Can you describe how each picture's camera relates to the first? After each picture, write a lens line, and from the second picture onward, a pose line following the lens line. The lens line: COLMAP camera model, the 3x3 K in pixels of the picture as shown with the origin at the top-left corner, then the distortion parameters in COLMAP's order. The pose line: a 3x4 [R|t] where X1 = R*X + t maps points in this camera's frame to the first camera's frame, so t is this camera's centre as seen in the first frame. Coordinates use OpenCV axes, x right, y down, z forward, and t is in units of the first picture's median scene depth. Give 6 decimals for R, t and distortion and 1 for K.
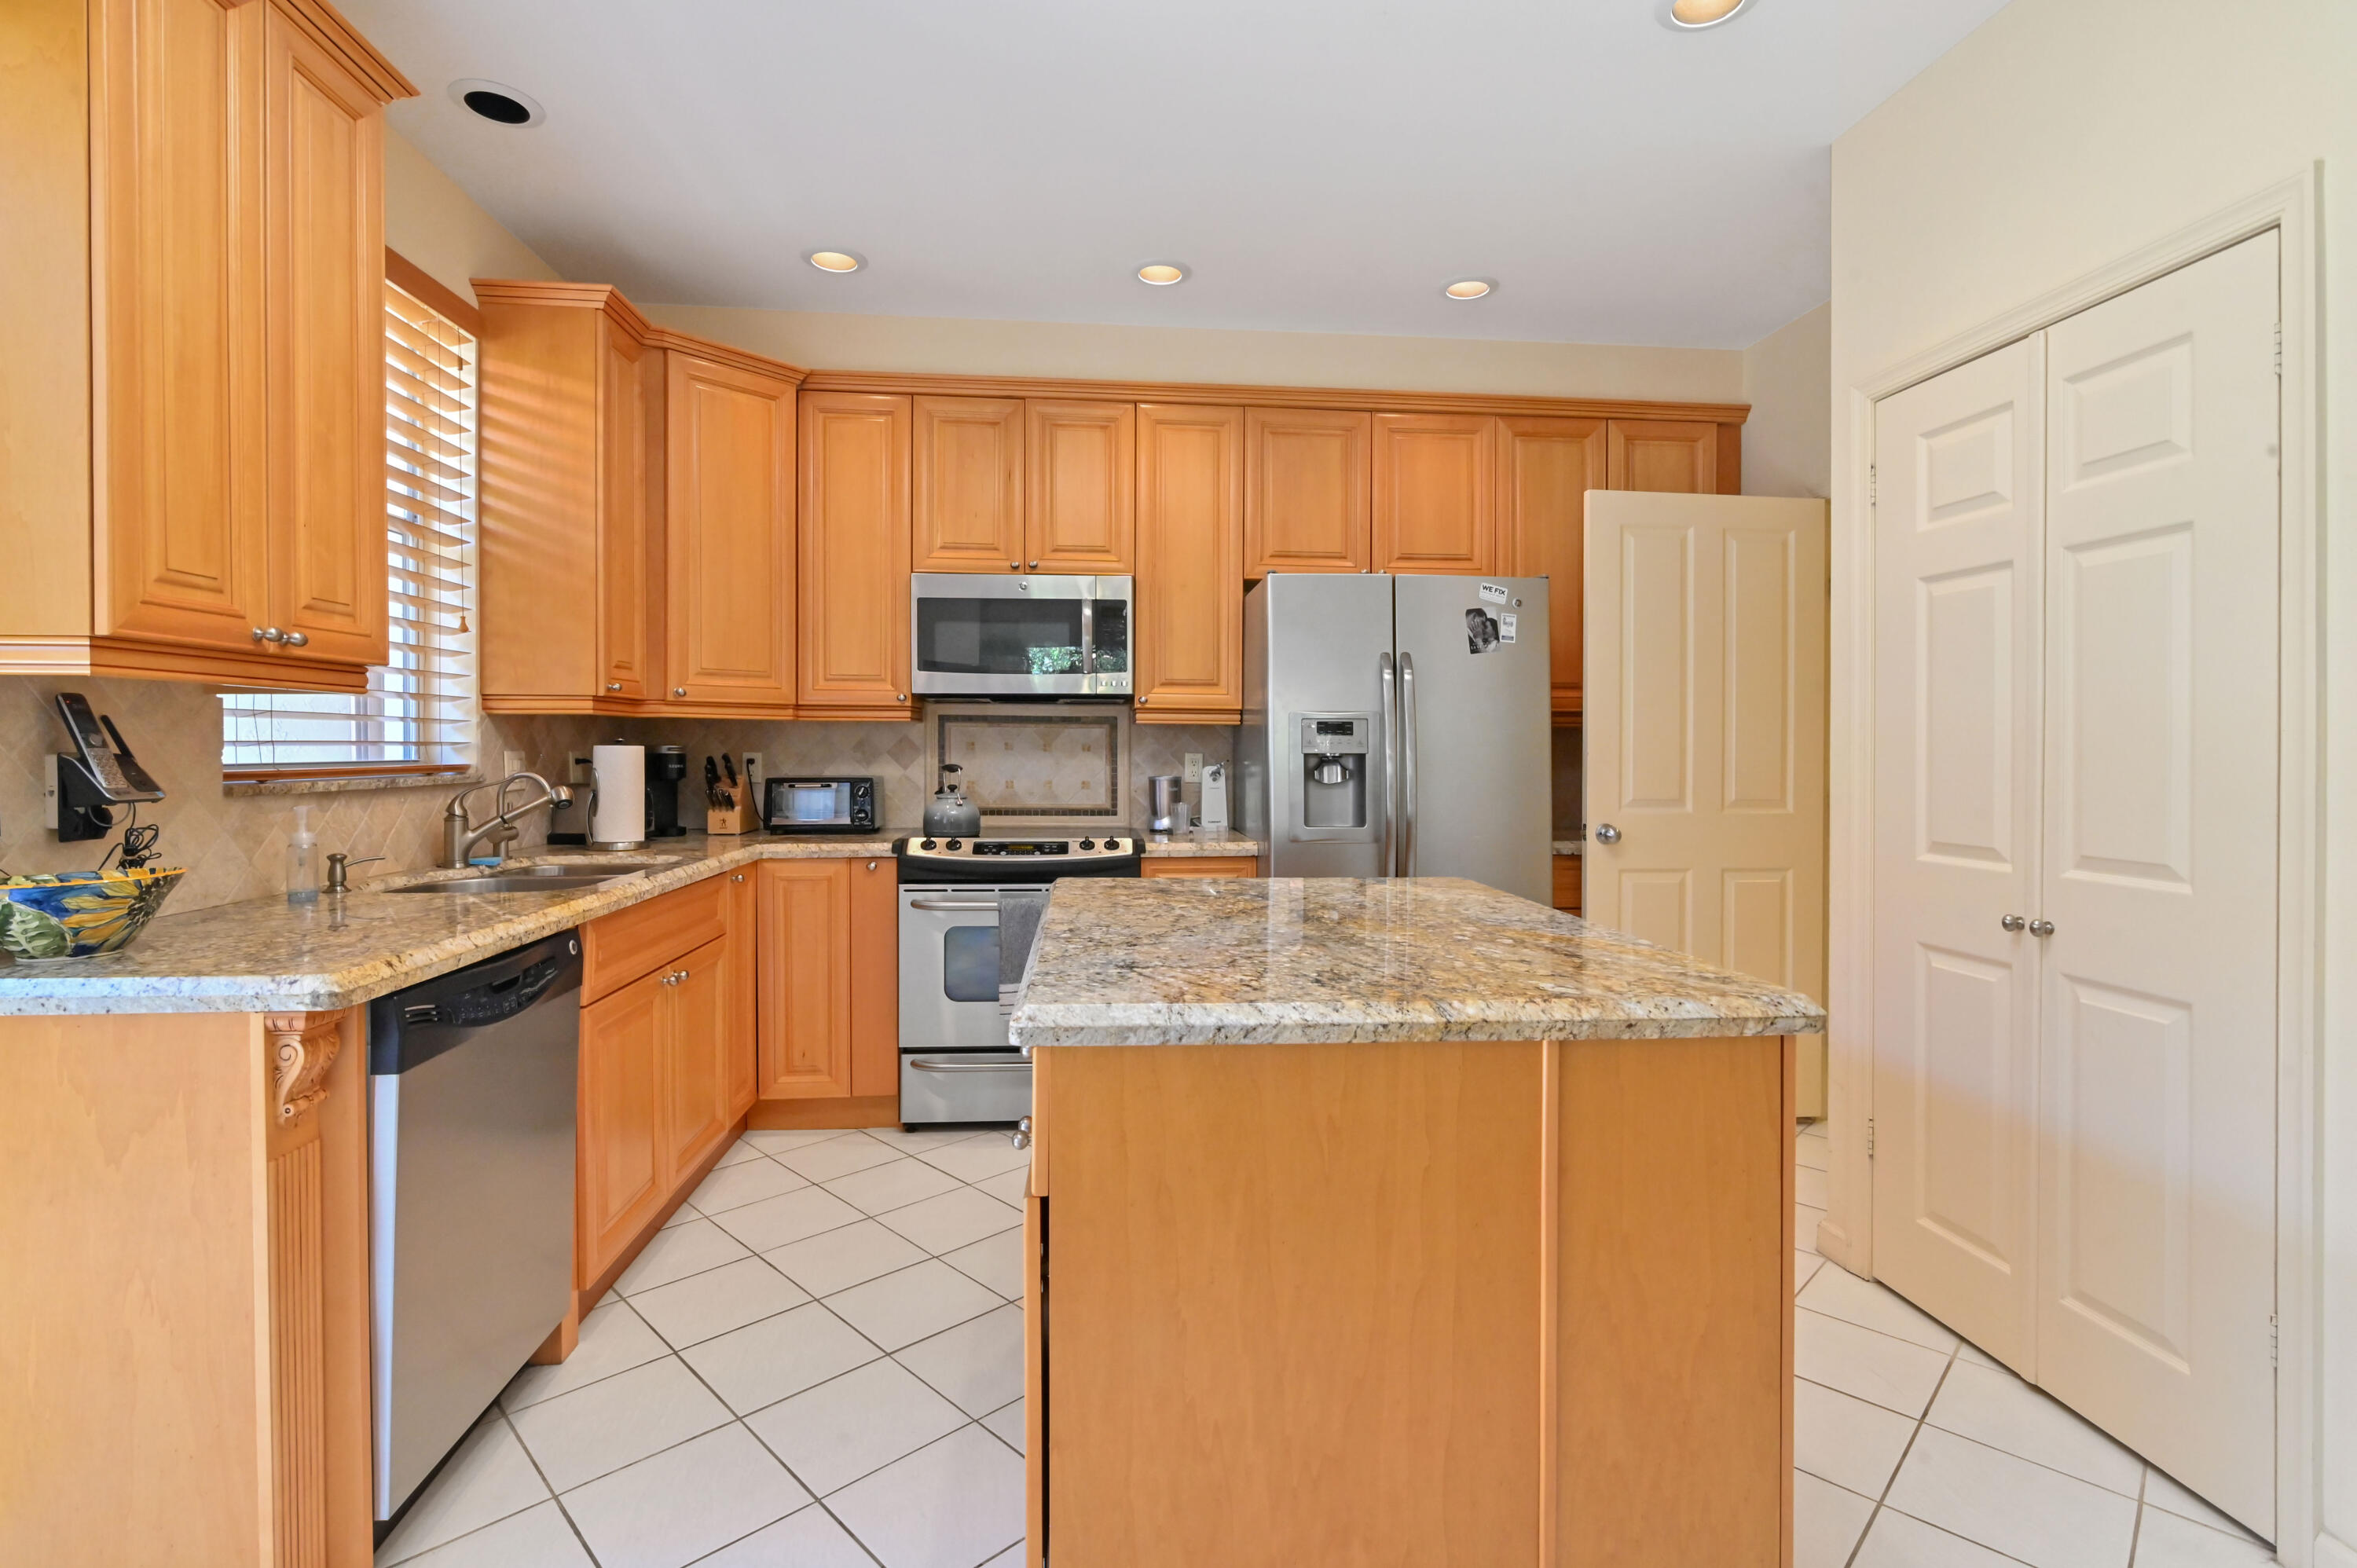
lens RADIAL K [[1093.5, 0, 1183.0], [0, 1093.5, 755.4], [0, 0, 1]] dist [-0.023217, -0.000052]
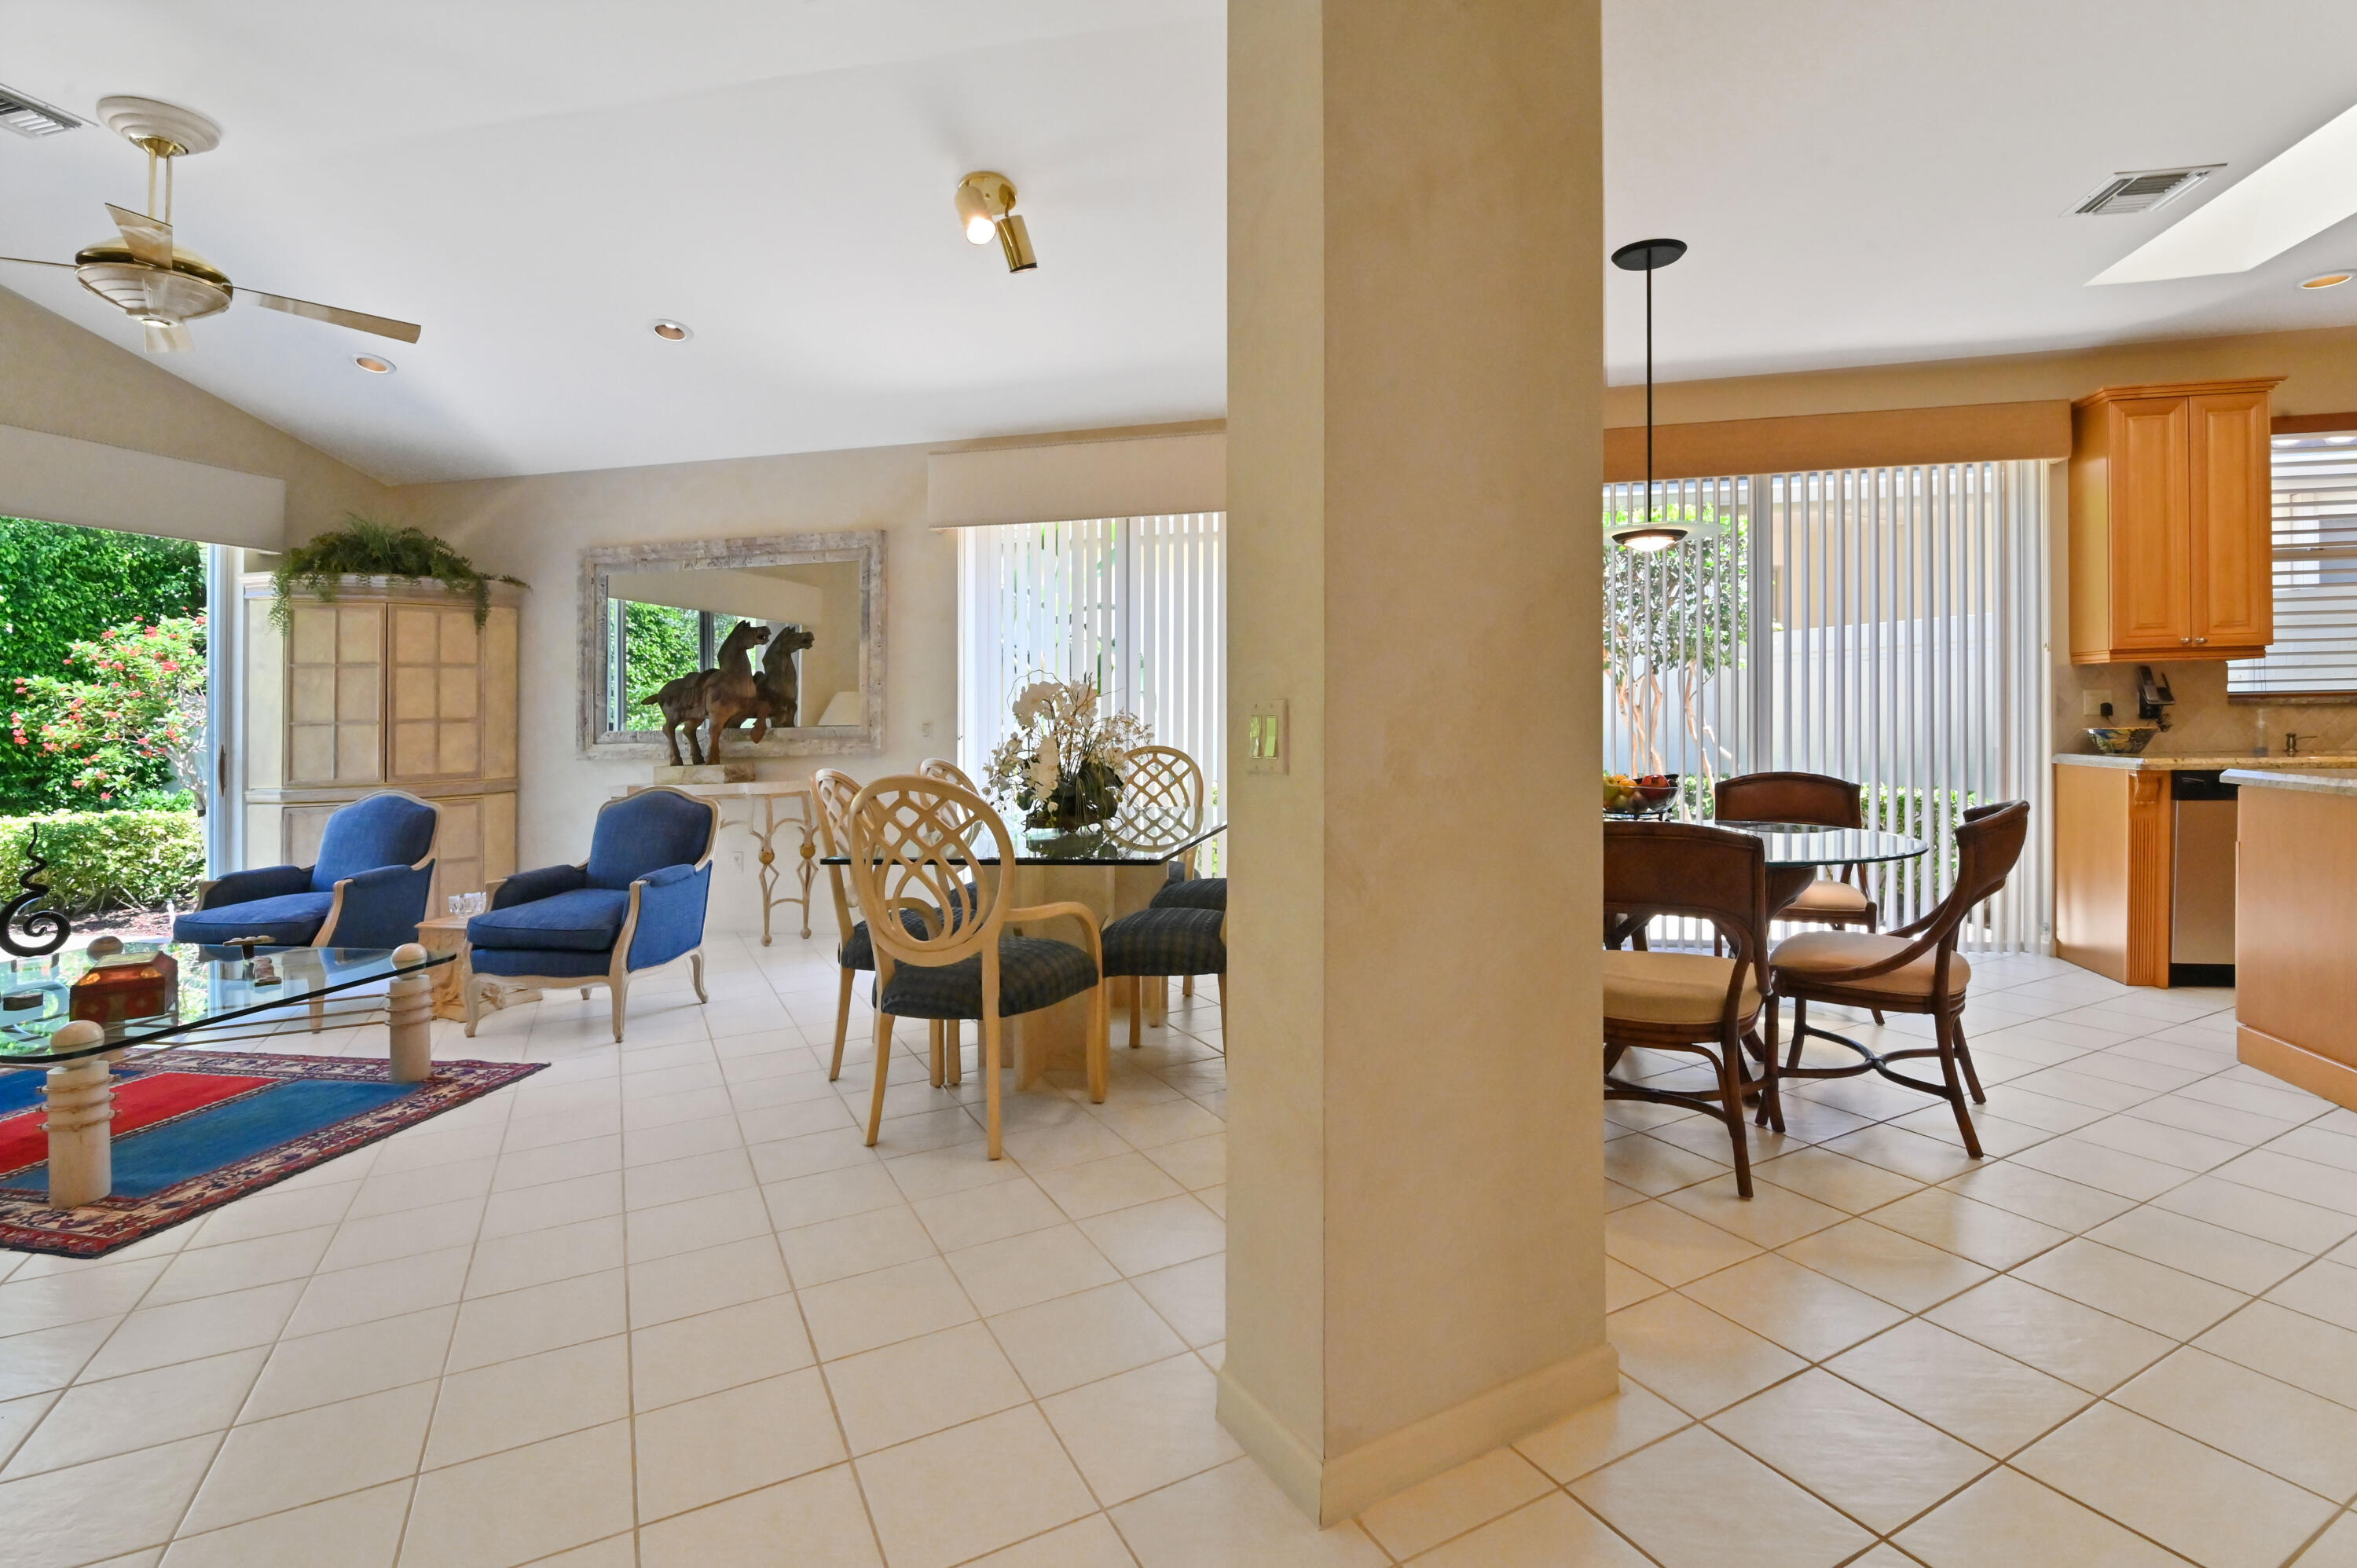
lens RADIAL K [[1065.1, 0, 1226.8], [0, 1065.1, 781.7], [0, 0, 1]] dist [-0.017662, 0.000087]
pose [[-0.299002, 0.066322, -0.951945, 1.163346], [0.011666, 0.997761, 0.065850, 0.017537], [0.954181, 0.008584, -0.299107, -0.240105]]
